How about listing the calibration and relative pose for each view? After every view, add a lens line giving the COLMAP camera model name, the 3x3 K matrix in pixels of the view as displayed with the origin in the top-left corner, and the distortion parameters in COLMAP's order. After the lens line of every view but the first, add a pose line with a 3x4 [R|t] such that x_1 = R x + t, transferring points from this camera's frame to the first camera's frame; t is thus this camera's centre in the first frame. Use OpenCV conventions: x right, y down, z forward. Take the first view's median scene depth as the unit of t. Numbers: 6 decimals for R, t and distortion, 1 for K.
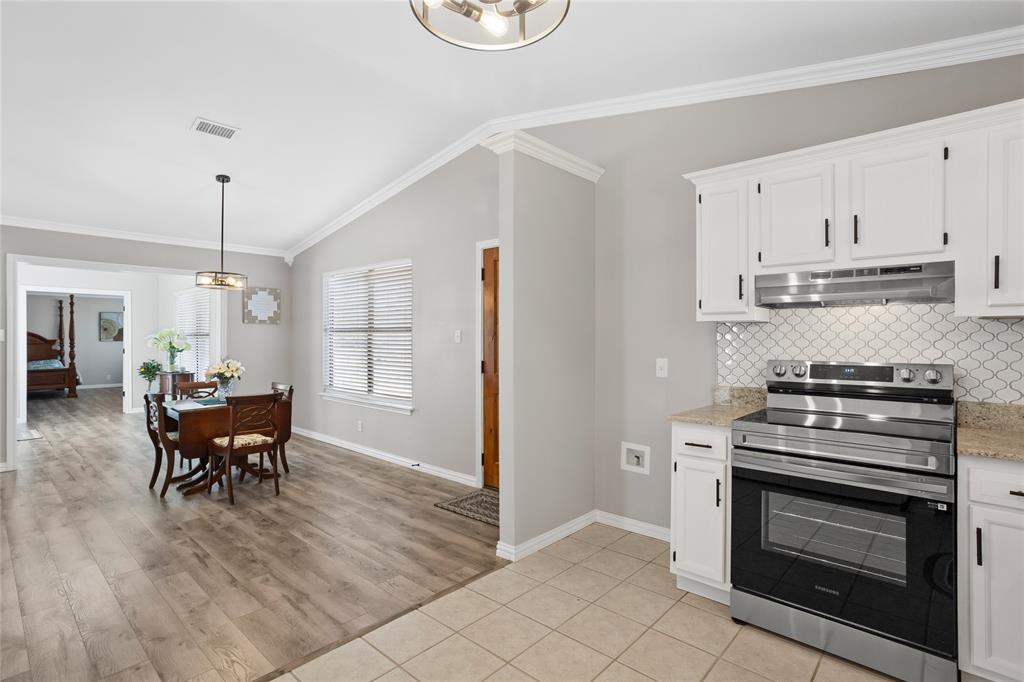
lens RADIAL K [[494.2, 0, 520.3], [0, 494.2, 342.9], [0, 0, 1]] dist [-0.041059, 0.020224]
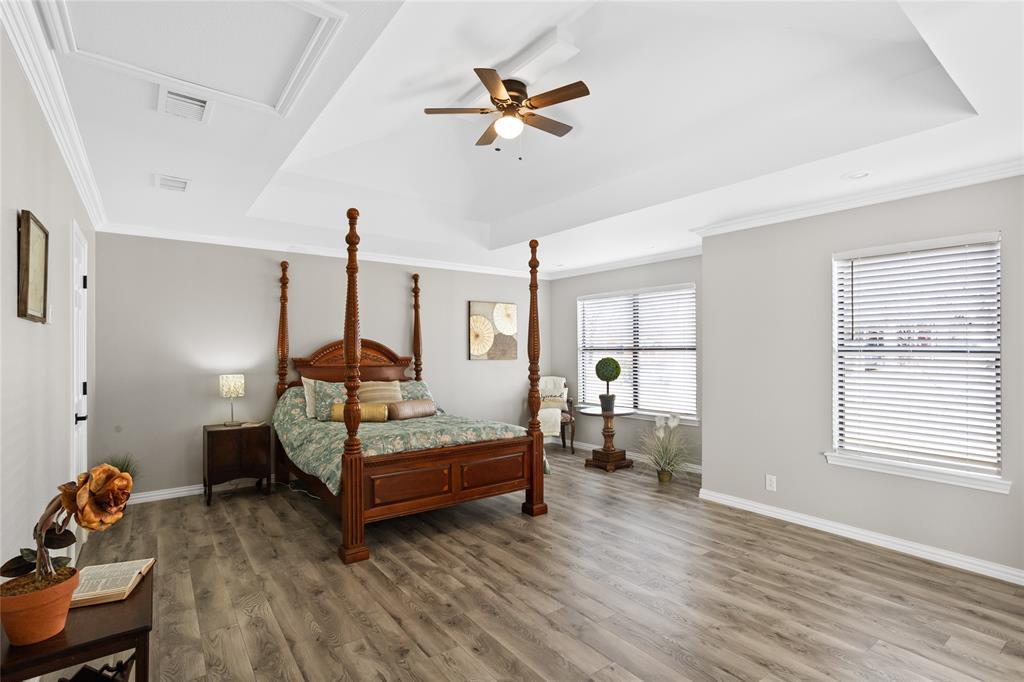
lens RADIAL K [[494.2, 0, 510.8], [0, 494.2, 346.0], [0, 0, 1]] dist [-0.041059, 0.020224]
pose [[0.978663, -0.002172, -0.205463, -1.279959], [-0.003362, 0.999641, -0.026577, -0.008334], [0.205447, 0.026701, 0.978304, 0.920092]]
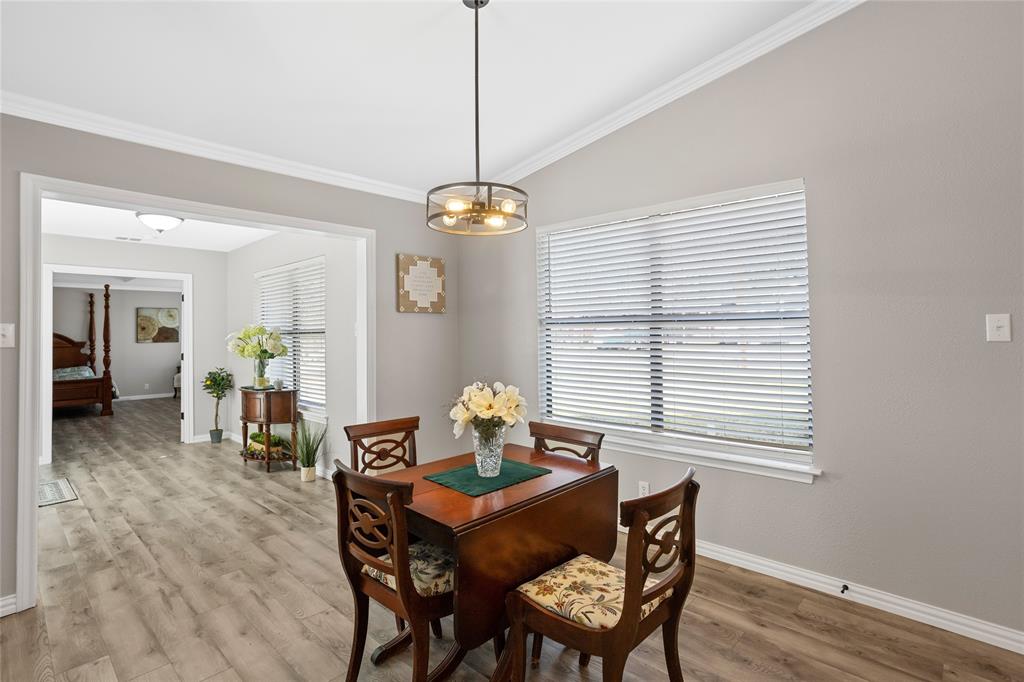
lens RADIAL K [[494.2, 0, 519.8], [0, 494.2, 330.4], [0, 0, 1]] dist [-0.041059, 0.020224]
pose [[0.999665, -0.011204, -0.023342, -0.346662], [0.010752, 0.999753, -0.019431, -0.003197], [0.023554, 0.019174, 0.999539, 0.333703]]
